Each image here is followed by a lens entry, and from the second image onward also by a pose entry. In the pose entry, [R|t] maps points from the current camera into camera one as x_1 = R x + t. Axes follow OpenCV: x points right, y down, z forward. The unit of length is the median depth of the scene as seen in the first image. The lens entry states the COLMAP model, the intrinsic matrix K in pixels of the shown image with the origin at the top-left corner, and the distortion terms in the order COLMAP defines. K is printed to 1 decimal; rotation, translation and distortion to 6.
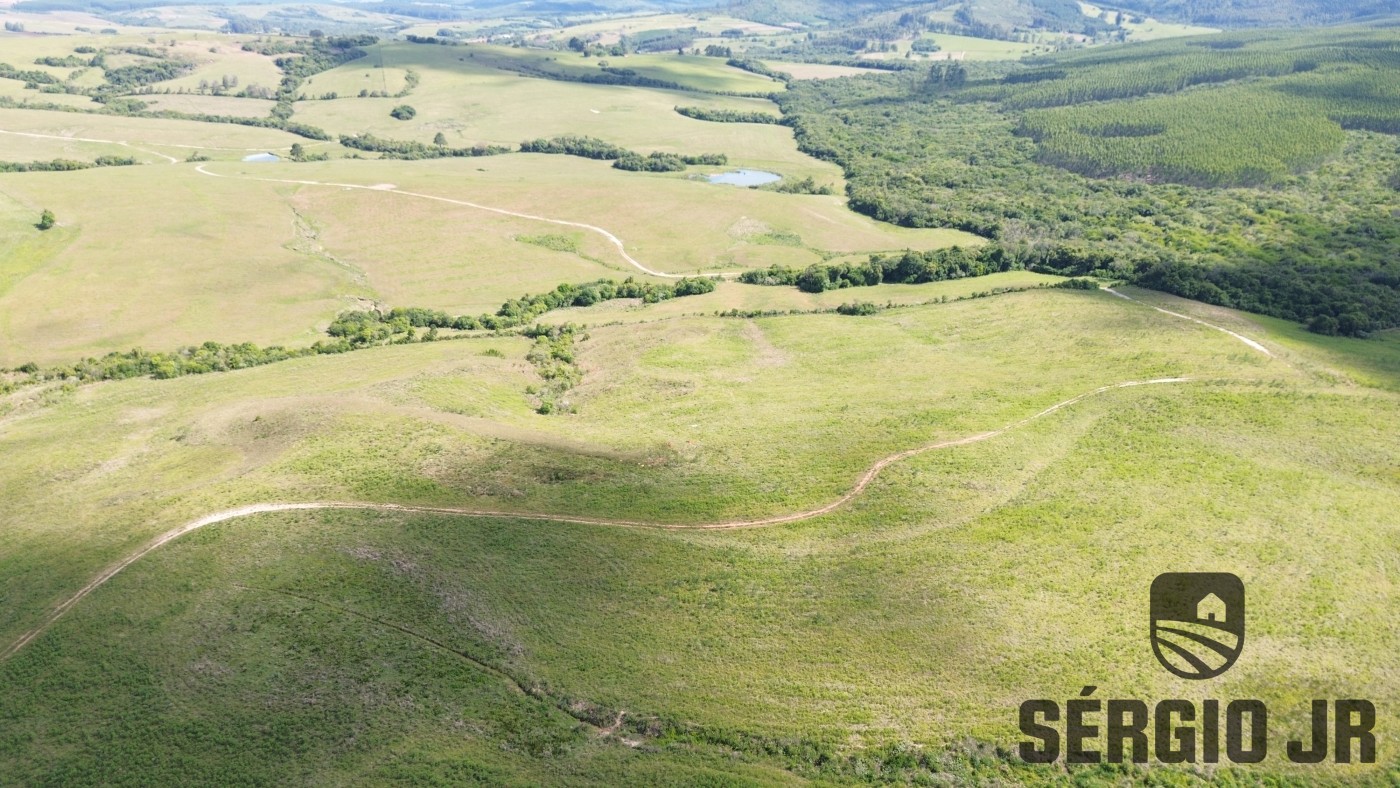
lens RADIAL K [[1004.2, 0, 703.0], [0, 1004.2, 387.6], [0, 0, 1]] dist [0.071834, -0.066750]
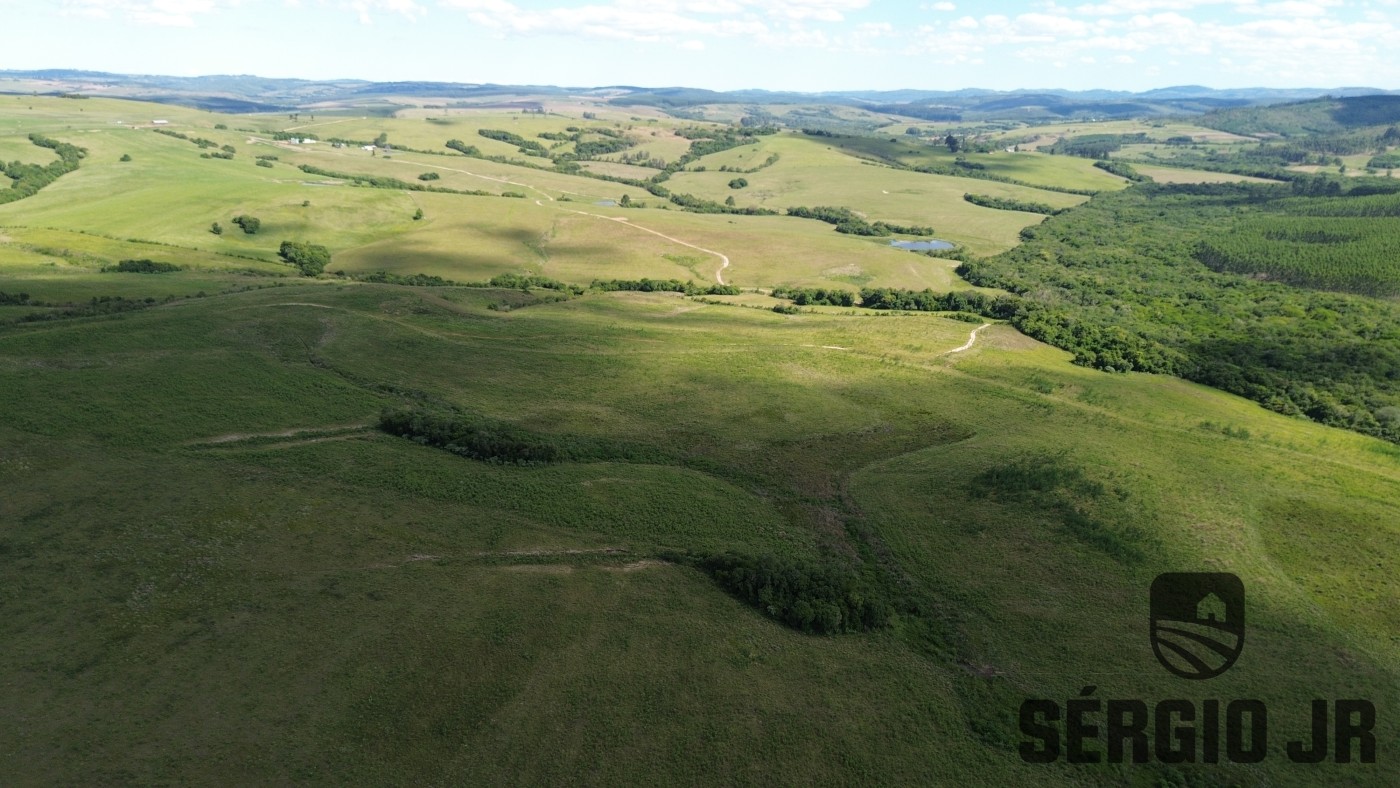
lens RADIAL K [[1004.2, 0, 705.4], [0, 1004.2, 402.9], [0, 0, 1]] dist [0.071834, -0.066750]
pose [[0.872248, 0.166589, -0.459817, 0.288051], [-0.201765, 0.979032, -0.028039, 0.045116], [0.445504, 0.117232, 0.887571, -0.120070]]
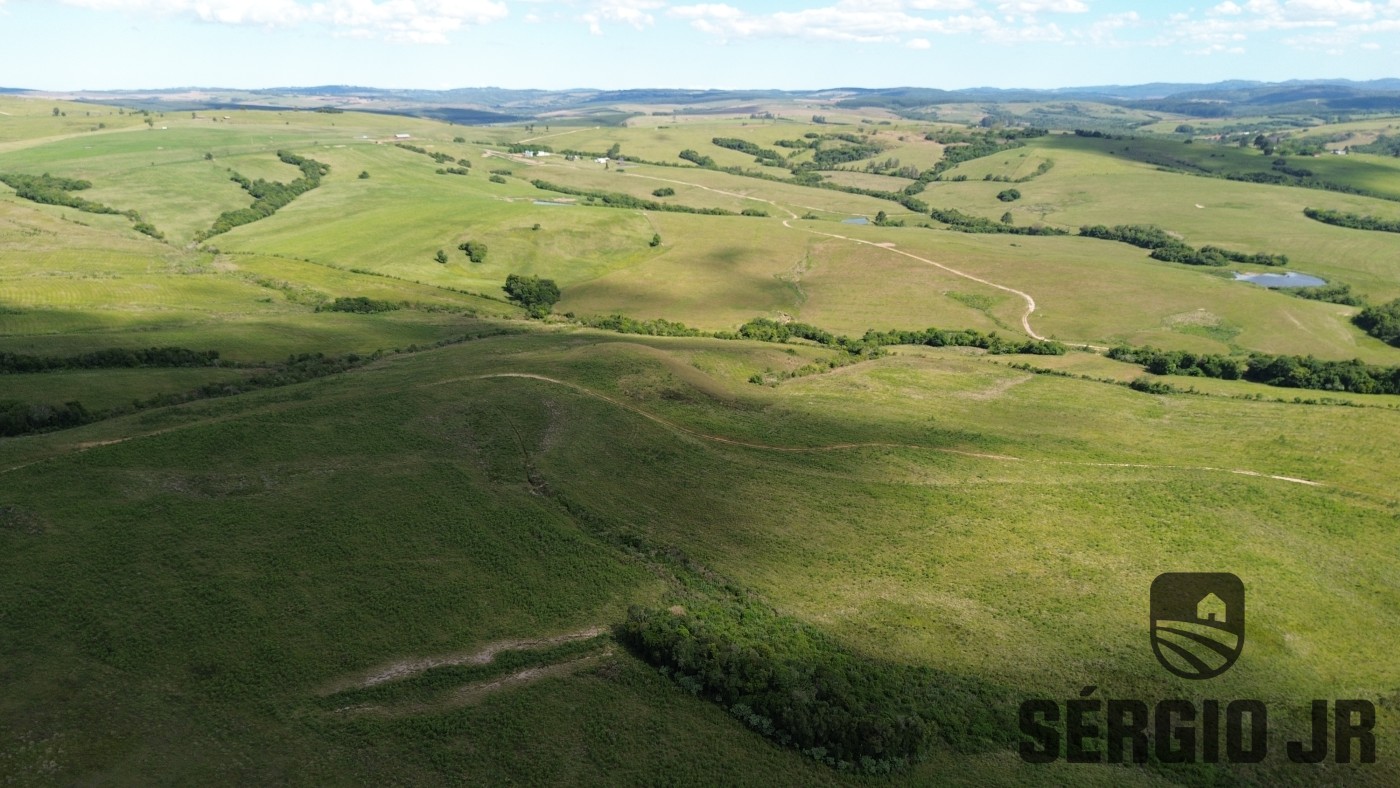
lens RADIAL K [[1004.2, 0, 703.5], [0, 1004.2, 398.9], [0, 0, 1]] dist [0.071834, -0.066750]
pose [[0.752748, 0.197534, -0.627974, 0.182714], [-0.244312, 0.969621, 0.012147, 0.013005], [0.611296, 0.144278, 0.778140, -0.035458]]
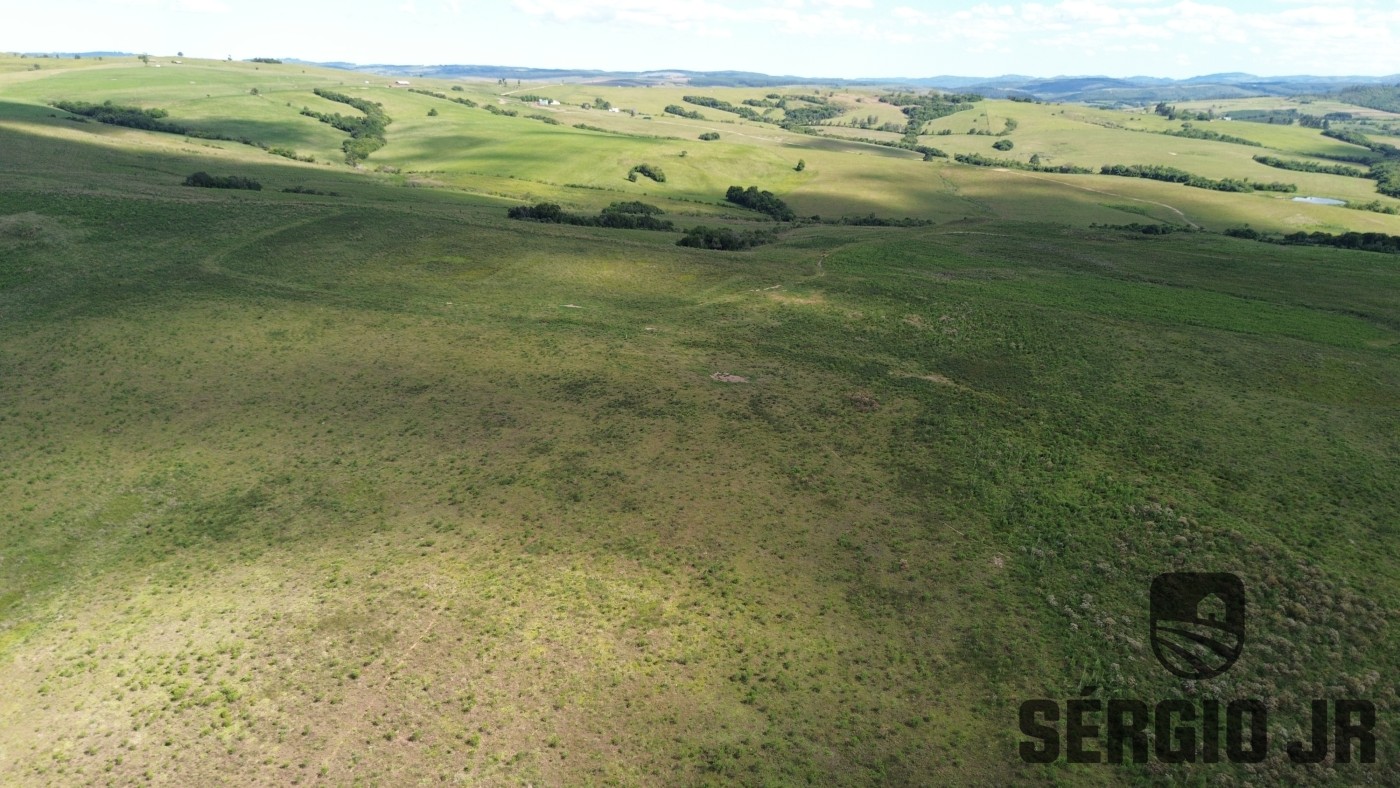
lens RADIAL K [[1004.2, 0, 704.0], [0, 1004.2, 392.7], [0, 0, 1]] dist [0.071834, -0.066750]
pose [[0.866193, 0.173898, -0.468476, 0.019201], [-0.209748, 0.977436, -0.024992, 0.124042], [0.453559, 0.119909, 0.883123, -0.210070]]
